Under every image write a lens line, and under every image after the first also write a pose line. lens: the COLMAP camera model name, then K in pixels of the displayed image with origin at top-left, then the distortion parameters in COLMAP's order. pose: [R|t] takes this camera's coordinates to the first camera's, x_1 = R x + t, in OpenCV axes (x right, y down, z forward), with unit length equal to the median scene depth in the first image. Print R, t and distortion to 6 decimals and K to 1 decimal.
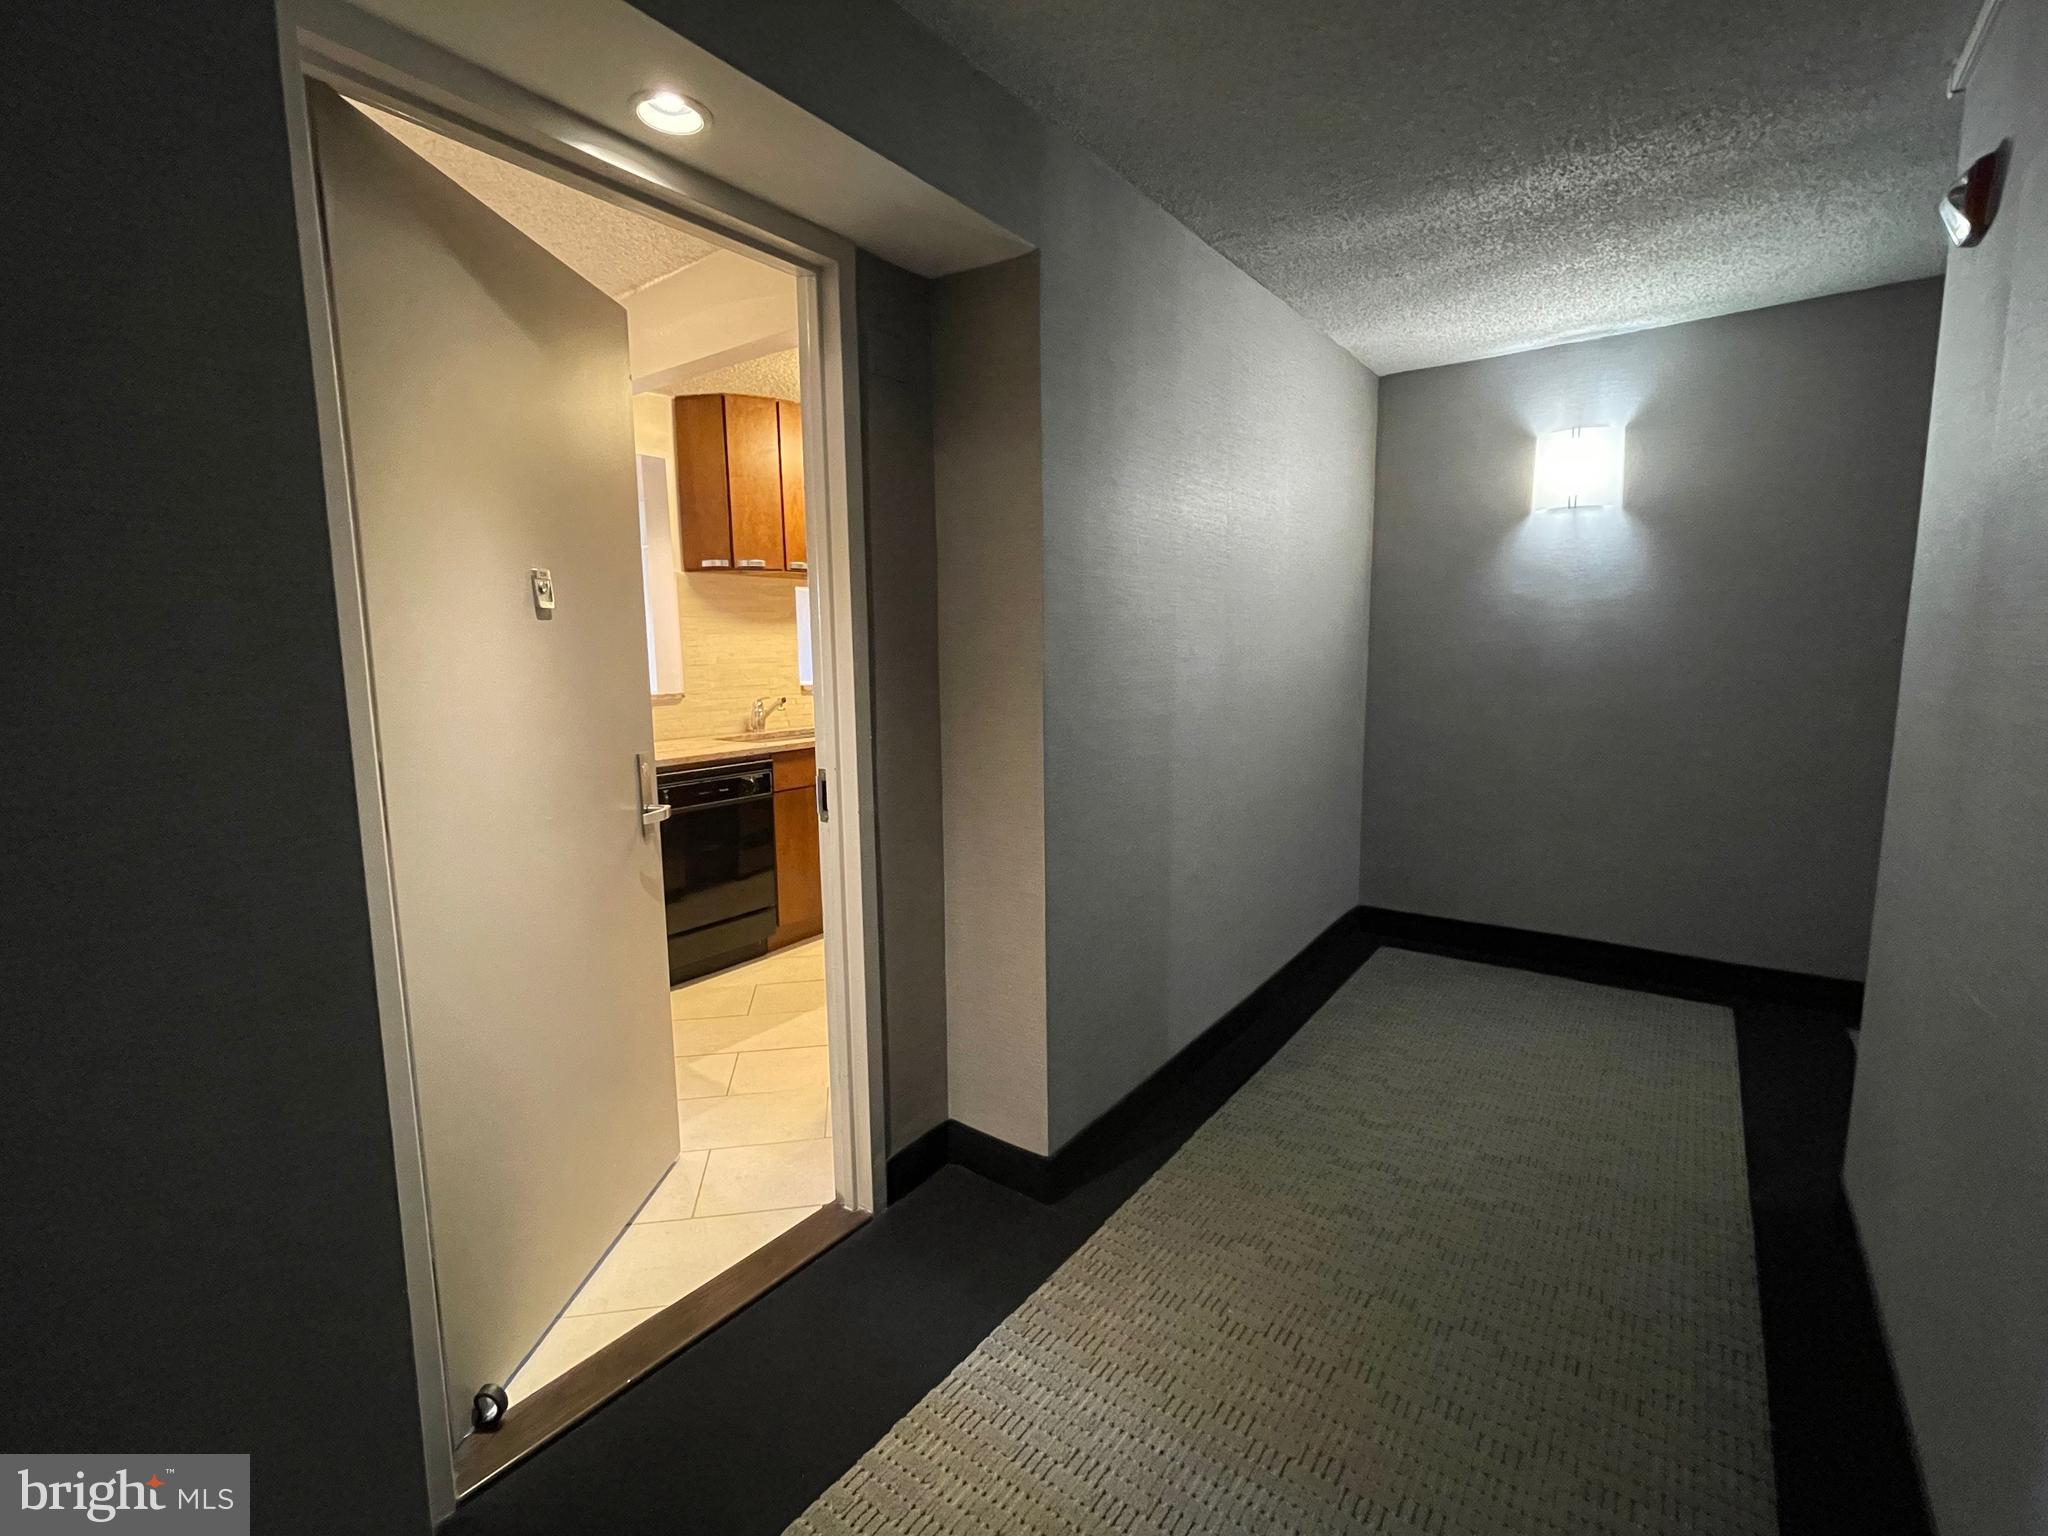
lens RADIAL K [[917.5, 0, 1024.1], [0, 917.5, 756.4], [0, 0, 1]] dist [-0.000495, -0.000010]
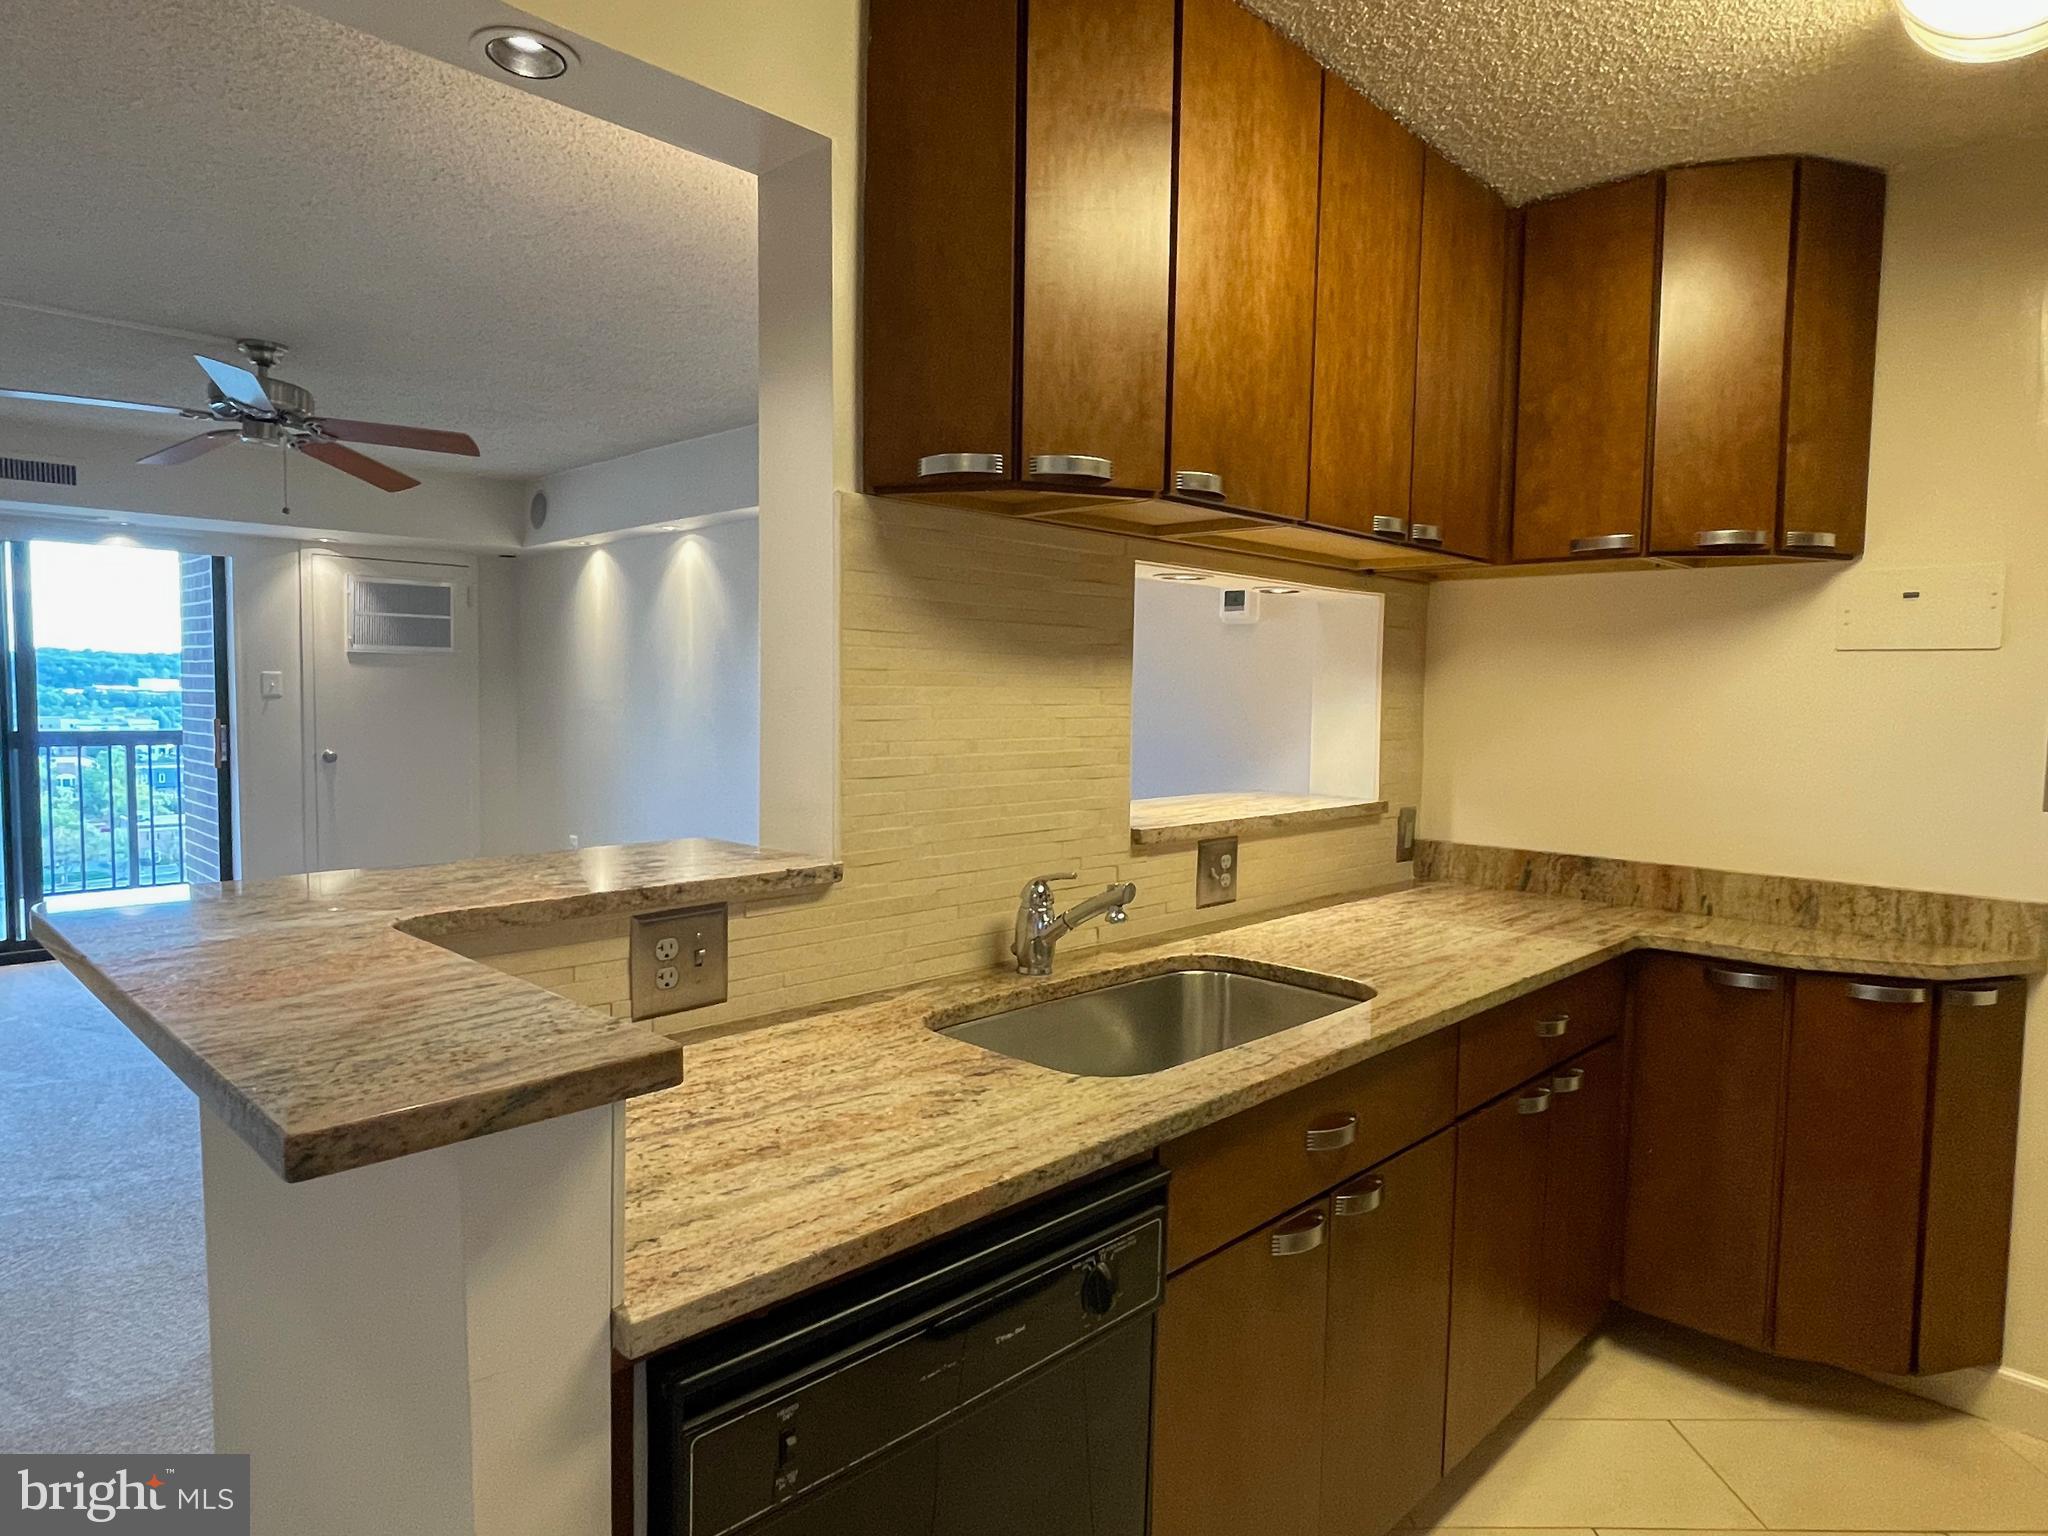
lens RADIAL K [[1211.6, 0, 1020.6], [0, 1211.6, 772.5], [0, 0, 1]] dist [0.005957, 0.001119]
pose [[0.987976, 0.043302, -0.148419, -0.246227], [-0.052638, 0.996836, -0.059563, -0.079073], [0.145370, 0.066660, 0.987129, 0.587981]]
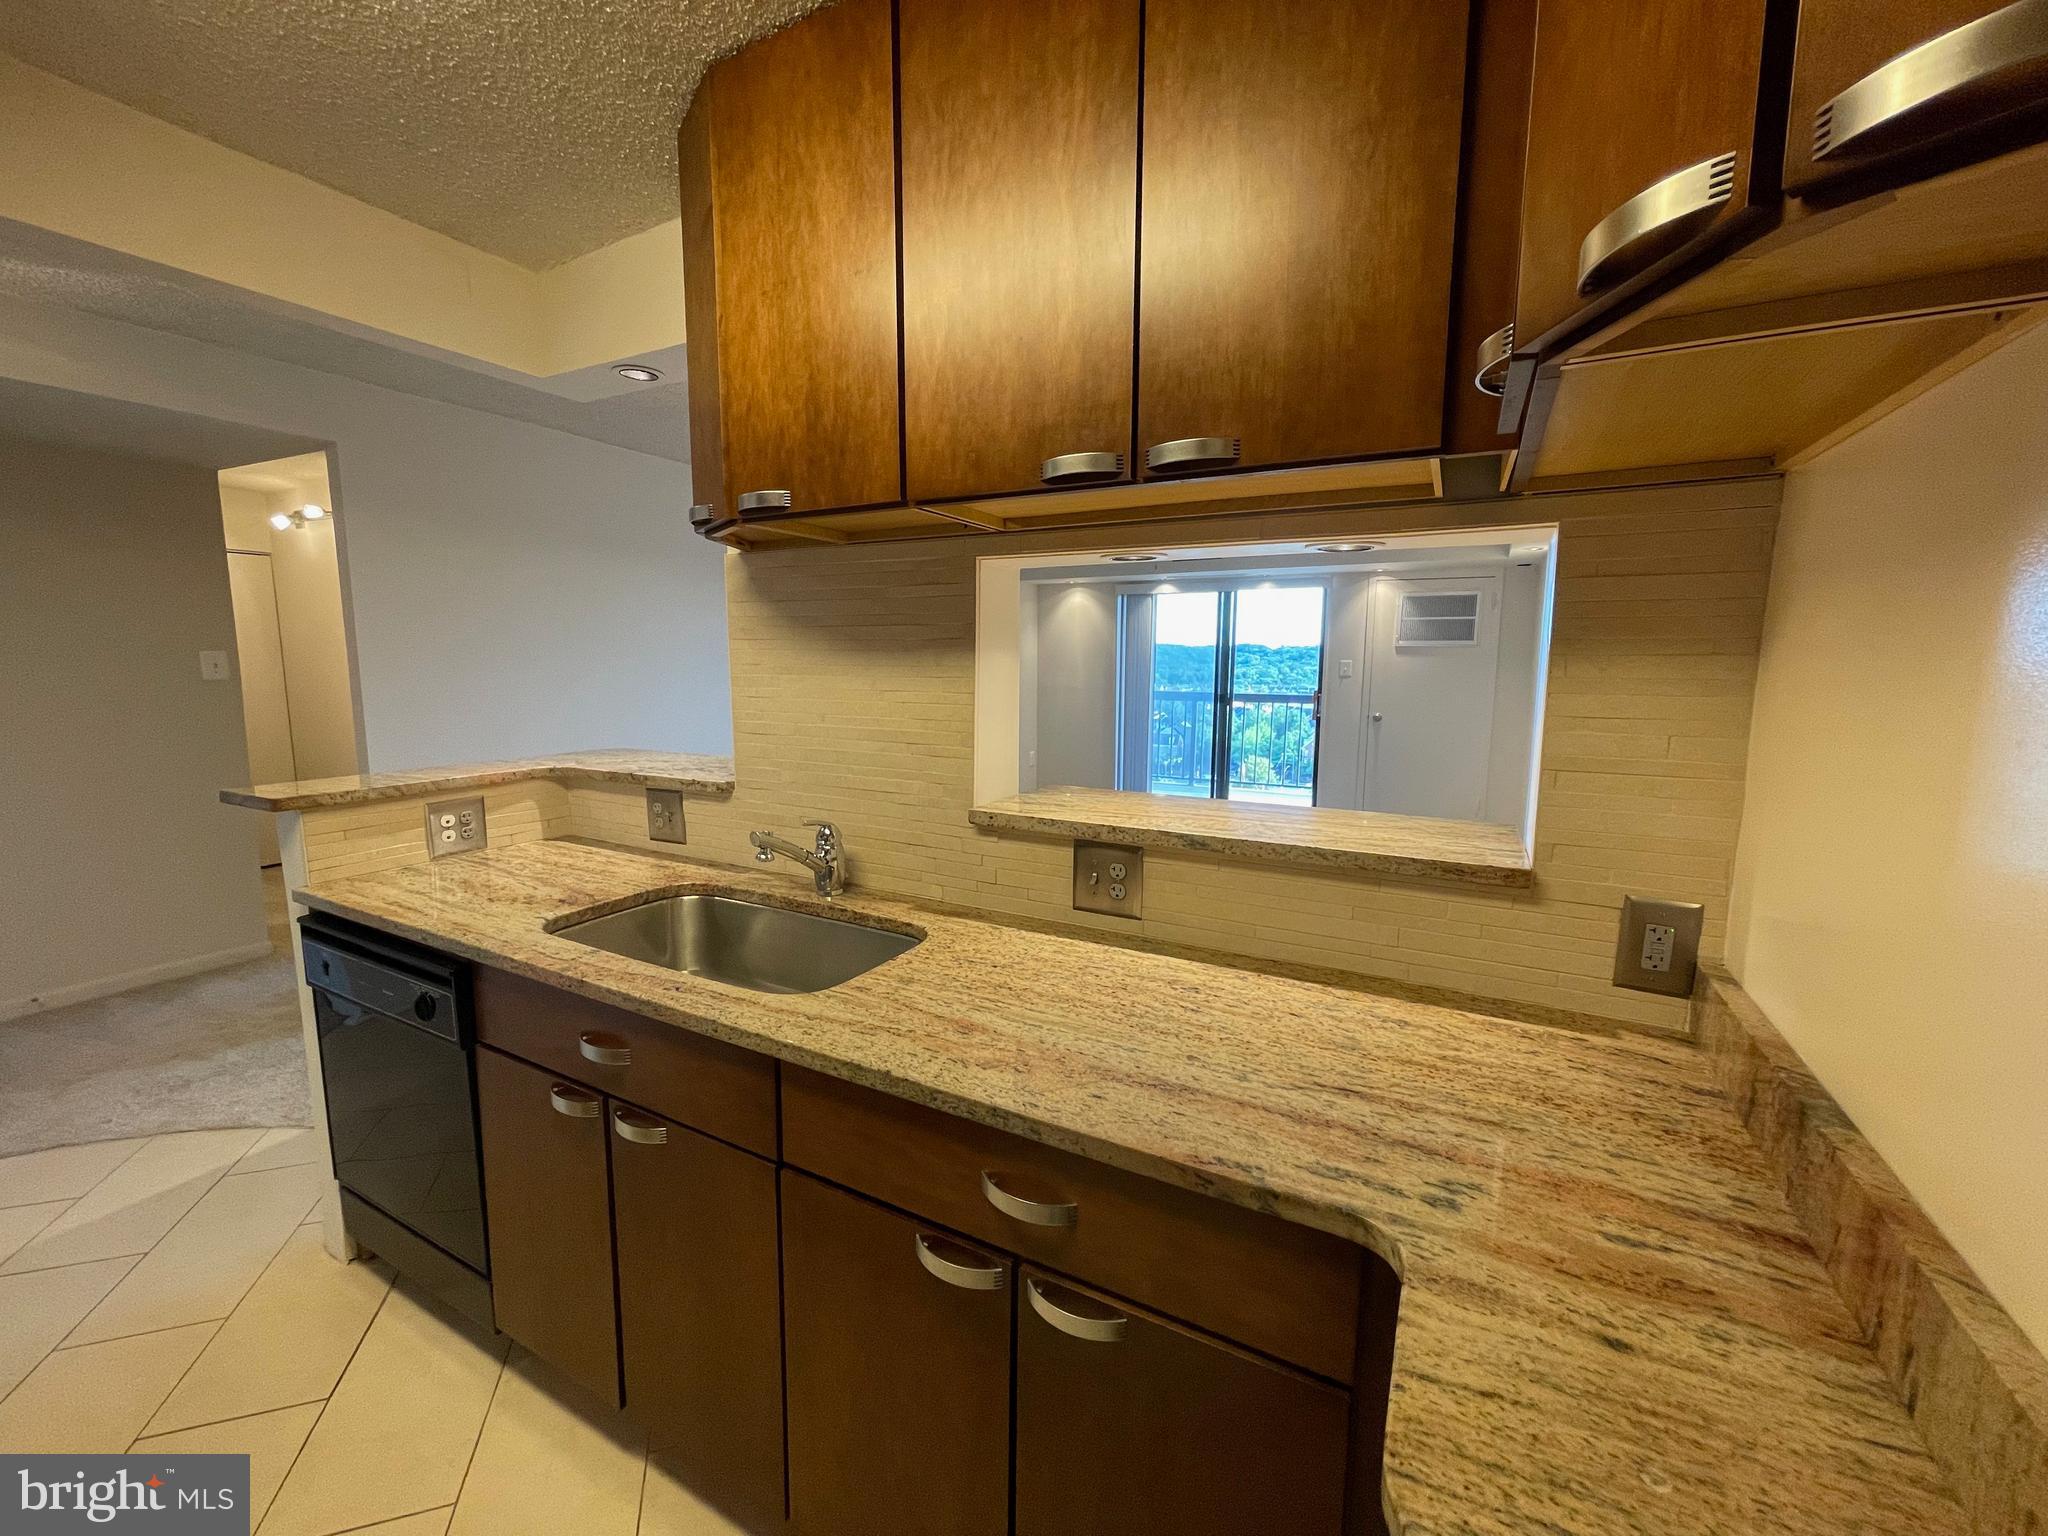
lens RADIAL K [[835.0, 0, 1009.3], [0, 835.0, 765.9], [0, 0, 1]] dist [-0.010275, -0.000213]
pose [[0.119879, 0.147711, -0.981738, 0.118716], [-0.138624, 0.981673, 0.130774, -0.164041], [0.983063, 0.120416, 0.138159, 1.090271]]
